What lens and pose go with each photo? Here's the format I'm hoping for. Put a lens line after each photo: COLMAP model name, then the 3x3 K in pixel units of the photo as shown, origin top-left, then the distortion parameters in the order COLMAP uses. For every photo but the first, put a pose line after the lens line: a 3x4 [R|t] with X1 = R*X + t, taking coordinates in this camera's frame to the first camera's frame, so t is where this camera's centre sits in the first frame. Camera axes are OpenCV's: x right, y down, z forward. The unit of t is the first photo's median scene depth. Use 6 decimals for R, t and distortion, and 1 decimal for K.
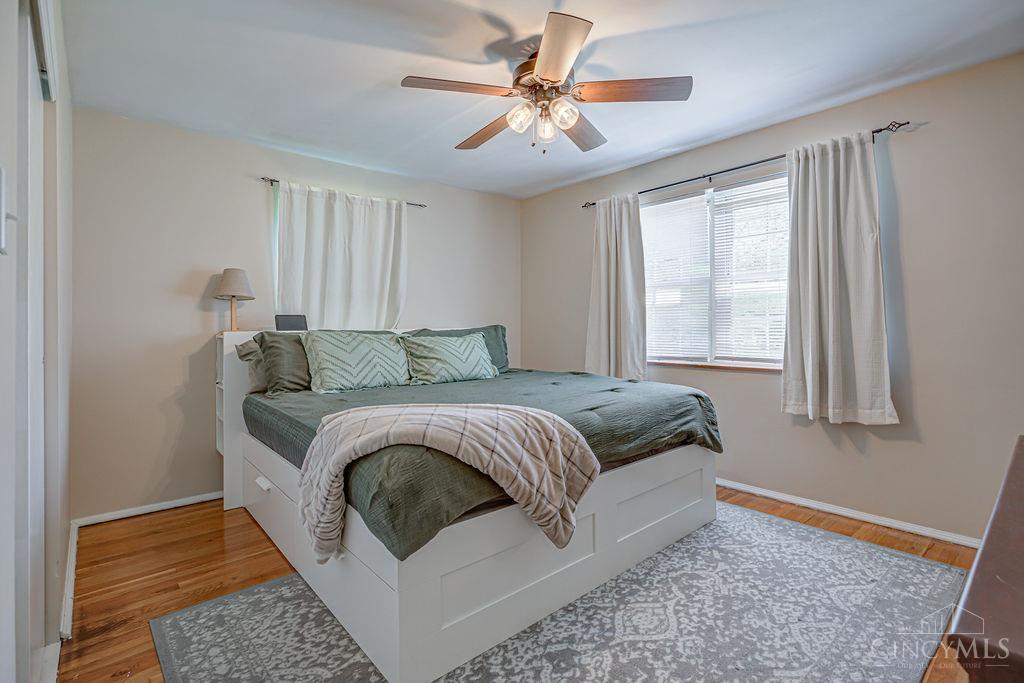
lens RADIAL K [[477.8, 0, 512.7], [0, 477.8, 323.6], [0, 0, 1]] dist [-0.003588, -0.000669]
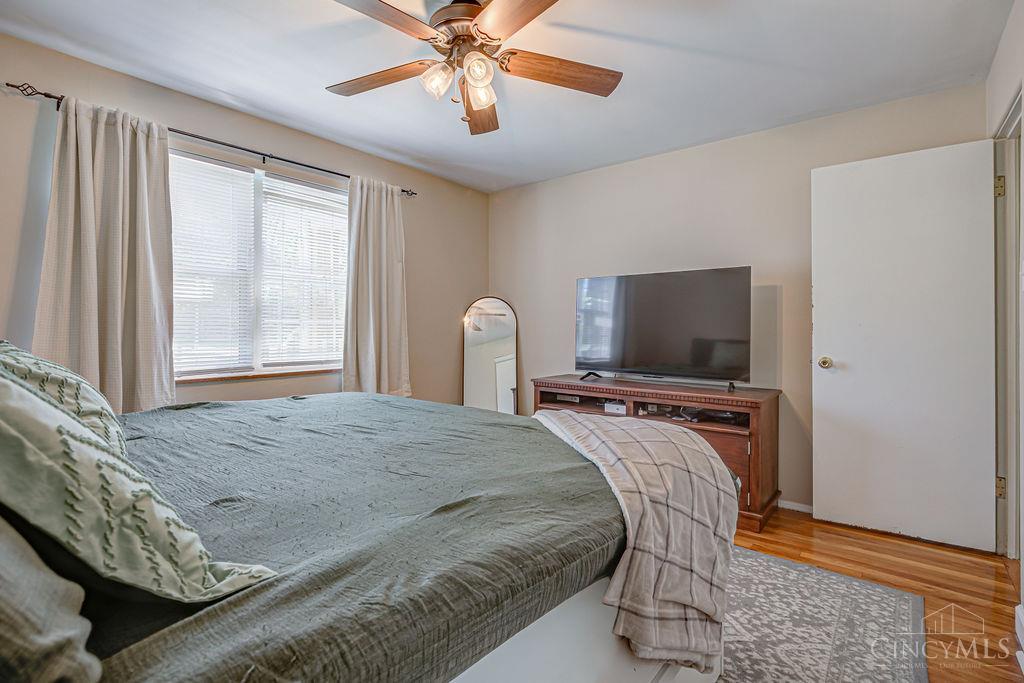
lens RADIAL K [[489.5, 0, 512.0], [0, 489.5, 341.5], [0, 0, 1]] dist [0.034630, -0.000110]
pose [[-0.159880, -0.027406, 0.986756, -0.552300], [-0.007621, 0.999619, 0.026529, -0.000022], [-0.987107, -0.003279, -0.160028, 0.689954]]
